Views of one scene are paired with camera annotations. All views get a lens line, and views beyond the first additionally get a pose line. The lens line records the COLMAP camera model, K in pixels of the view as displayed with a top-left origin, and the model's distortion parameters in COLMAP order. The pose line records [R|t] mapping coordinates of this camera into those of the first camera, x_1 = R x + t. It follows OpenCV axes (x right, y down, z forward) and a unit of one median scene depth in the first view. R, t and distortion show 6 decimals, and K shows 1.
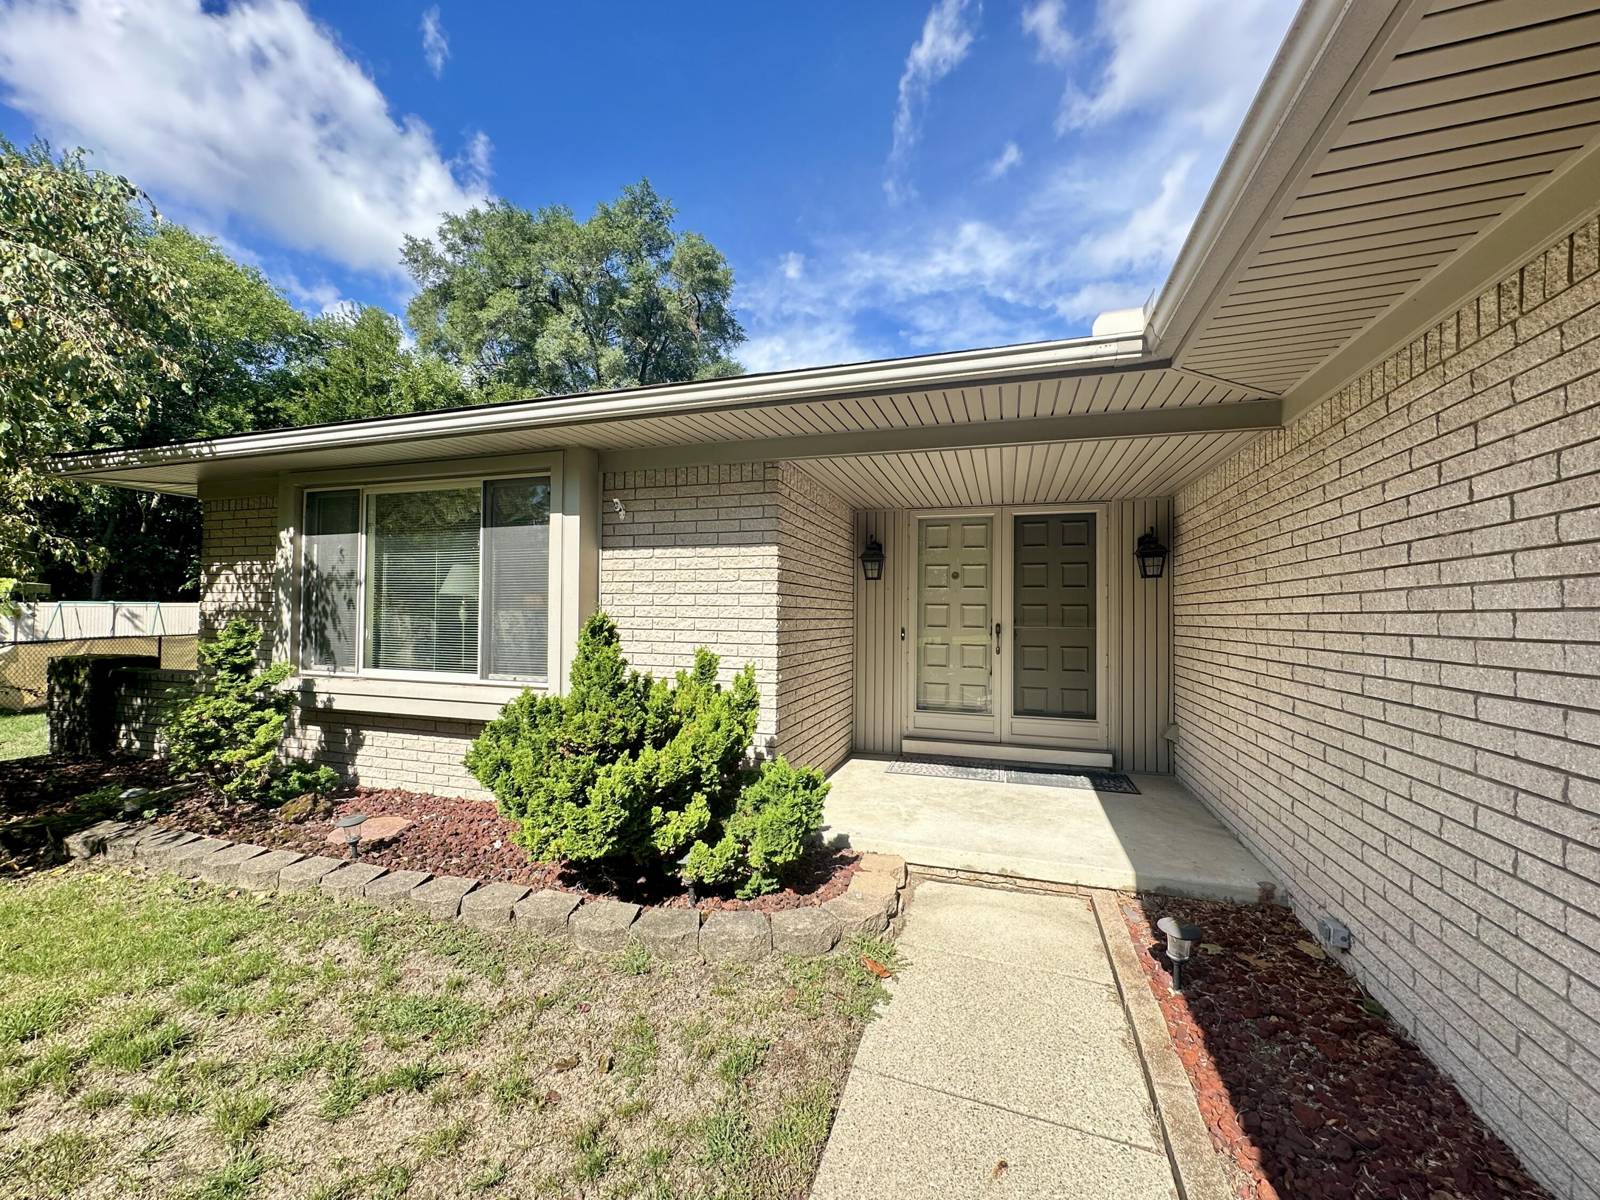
lens RADIAL K [[641.3, 0, 798.1], [0, 641.3, 595.4], [0, 0, 1]] dist [0.002911, 0.000452]
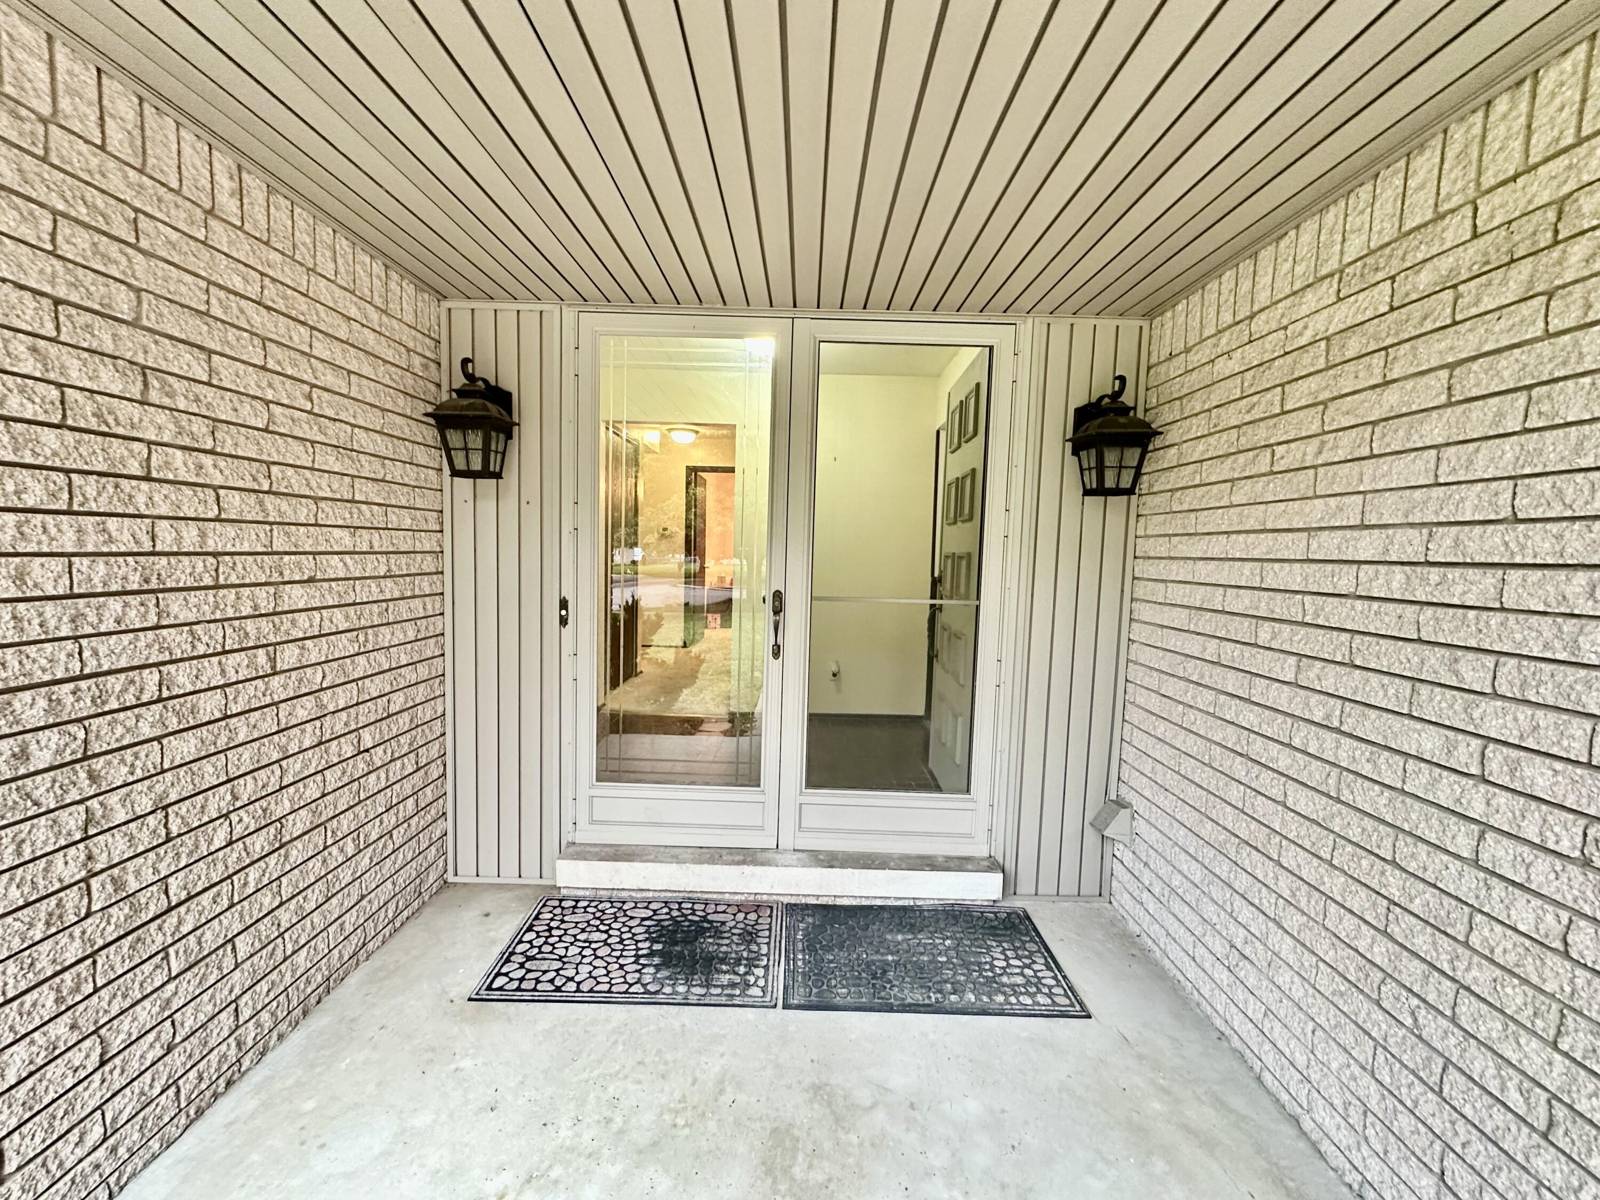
lens RADIAL K [[641.3, 0, 799.0], [0, 641.3, 597.4], [0, 0, 1]] dist [0.002911, 0.000452]
pose [[0.958887, -0.008918, 0.283647, 0.214127], [-0.026725, 0.992226, 0.121542, -0.005304], [-0.282526, -0.124125, 0.951195, 0.614950]]
